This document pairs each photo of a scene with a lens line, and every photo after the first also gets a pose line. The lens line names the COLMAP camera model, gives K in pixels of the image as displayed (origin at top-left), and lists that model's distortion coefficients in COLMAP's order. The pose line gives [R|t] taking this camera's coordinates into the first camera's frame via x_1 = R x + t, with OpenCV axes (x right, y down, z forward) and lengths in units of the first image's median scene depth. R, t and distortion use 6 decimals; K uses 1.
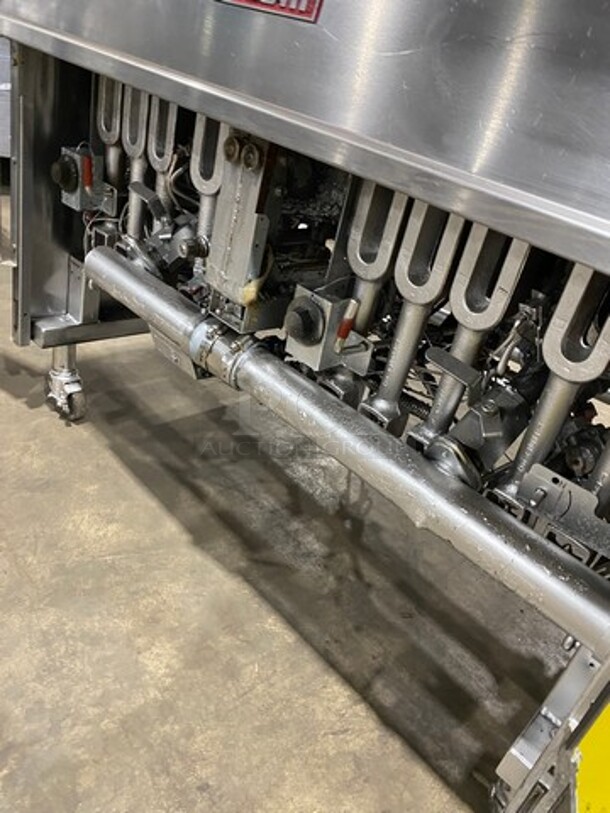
lens RADIAL K [[630.9, 0, 311.0], [0, 630.9, 403.6], [0, 0, 1]] dist [0.042030, -0.026284]
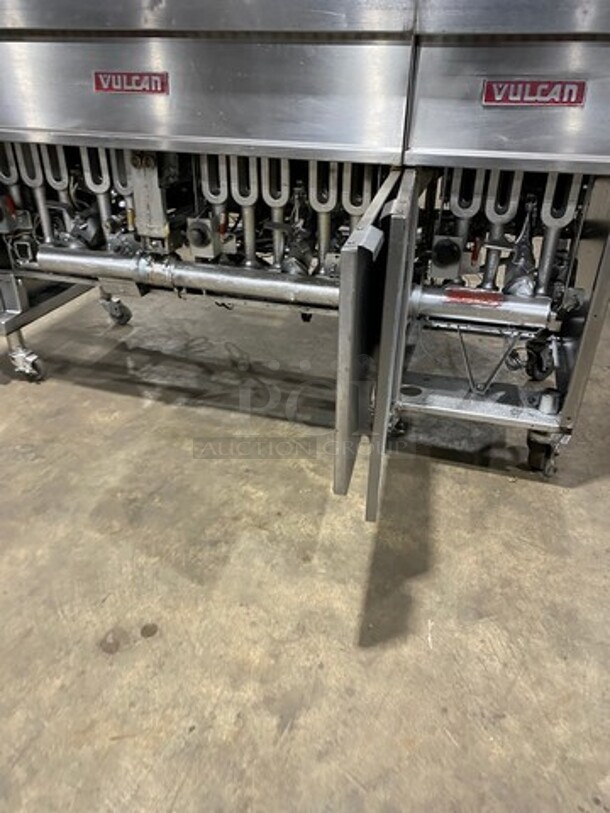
lens RADIAL K [[630.9, 0, 300.4], [0, 630.9, 407.8], [0, 0, 1]] dist [0.042030, -0.026284]
pose [[0.870613, -0.409118, 0.273231, -0.399061], [0.389781, 0.912480, 0.124303, 0.193211], [-0.300172, -0.001719, 0.953883, -0.791280]]
